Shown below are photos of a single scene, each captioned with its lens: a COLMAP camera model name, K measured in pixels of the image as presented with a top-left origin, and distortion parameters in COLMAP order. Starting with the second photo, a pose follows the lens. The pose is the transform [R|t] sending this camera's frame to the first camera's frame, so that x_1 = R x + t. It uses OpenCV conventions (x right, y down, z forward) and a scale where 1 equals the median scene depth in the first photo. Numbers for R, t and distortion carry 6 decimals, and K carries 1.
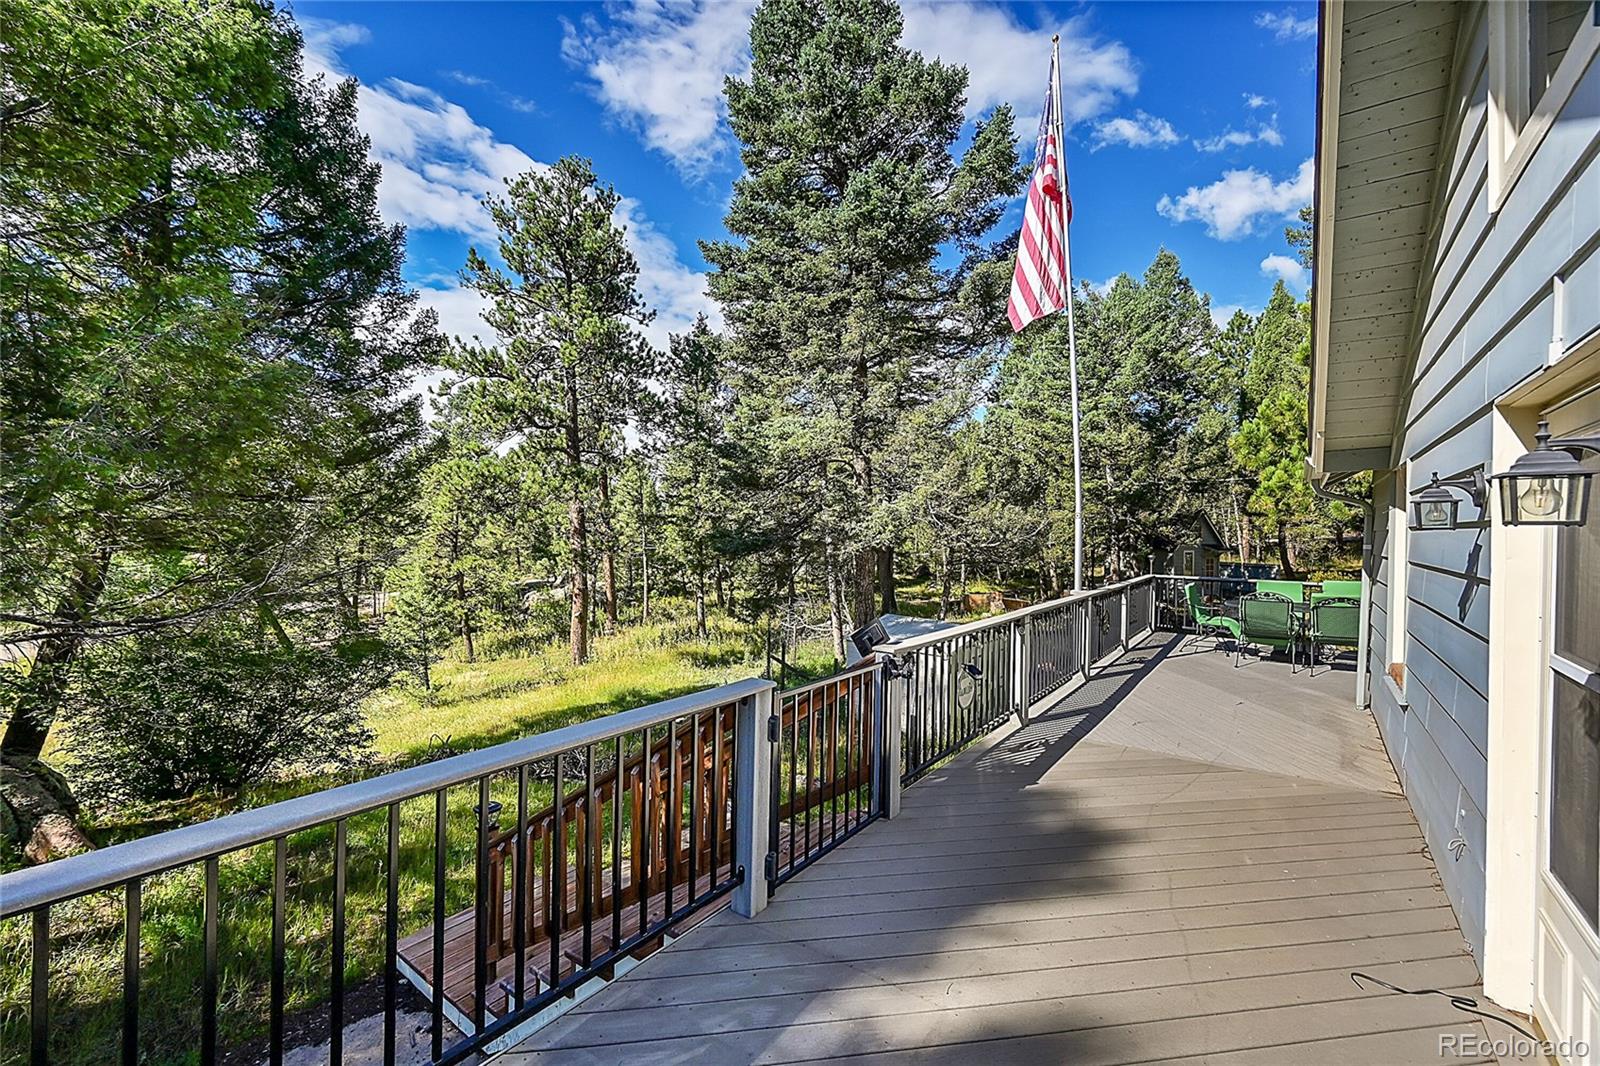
lens RADIAL K [[653.5, 0, 800.0], [0, 653.5, 533.0], [0, 0, 1]] dist [0.000106, -0.000101]
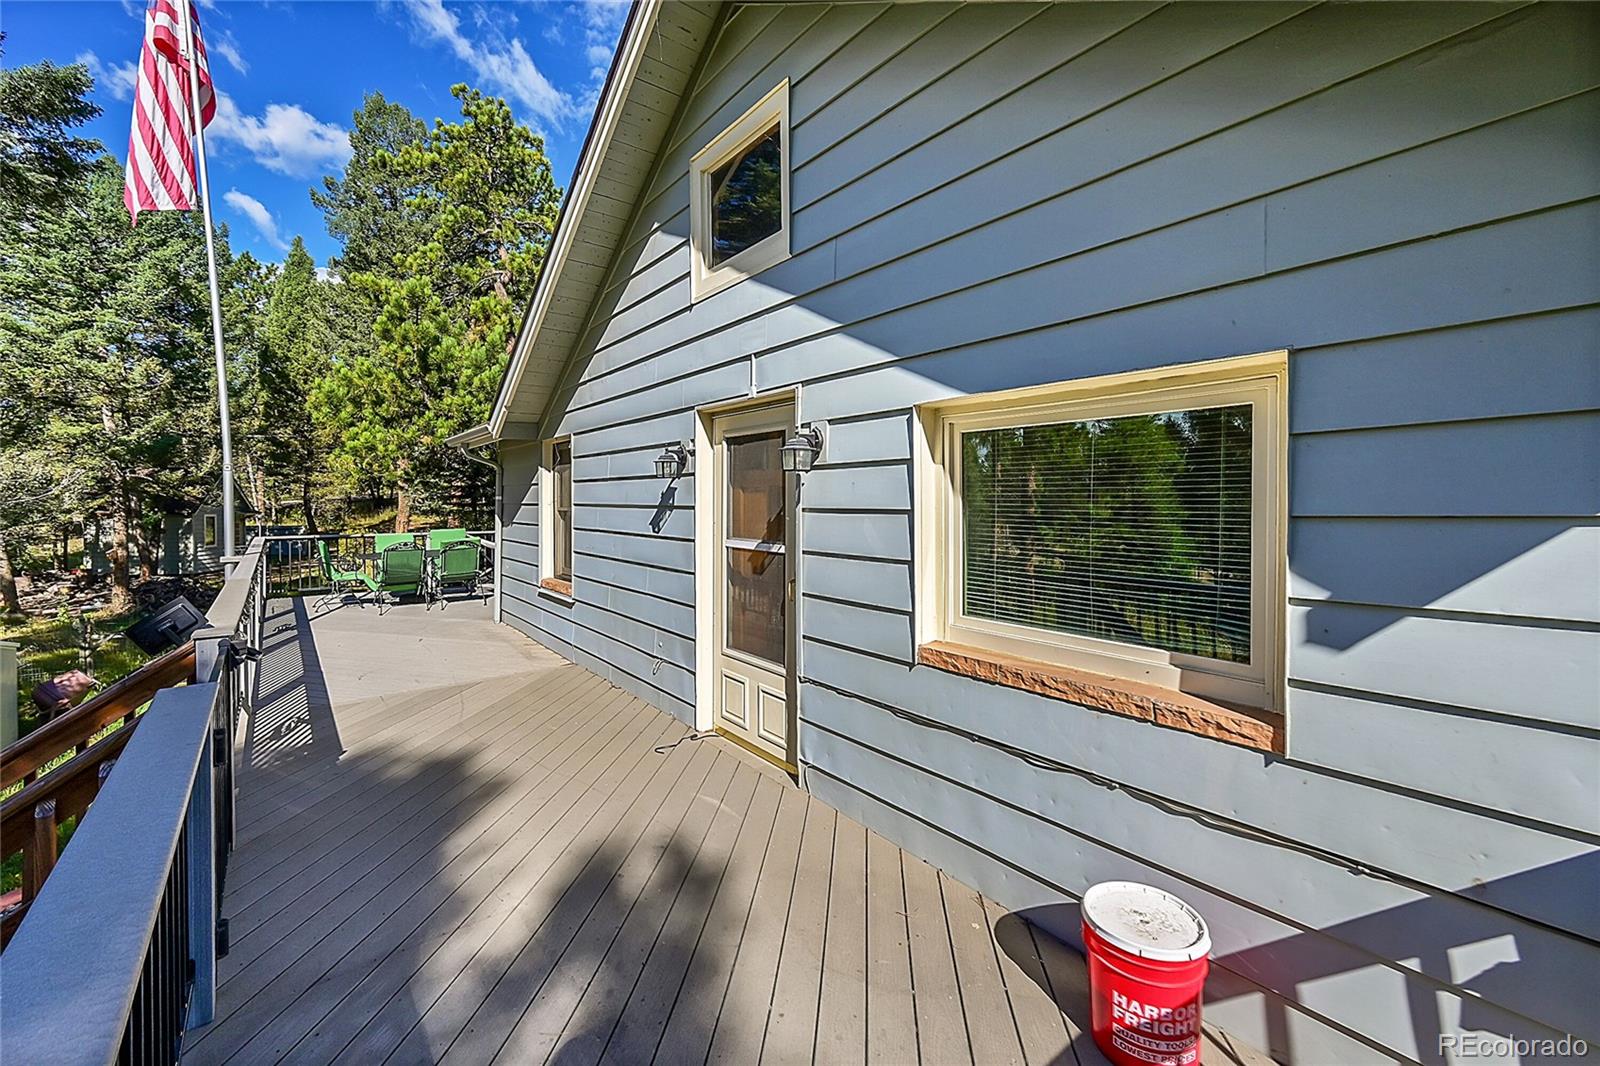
lens RADIAL K [[661.9, 0, 799.6], [0, 661.9, 503.9], [0, 0, 1]] dist [0.000603, 0.000075]
pose [[0.253596, -0.024632, 0.966997, -0.182435], [0.011873, 0.999680, 0.022351, 0.008015], [-0.967237, 0.005813, 0.253807, 0.064785]]
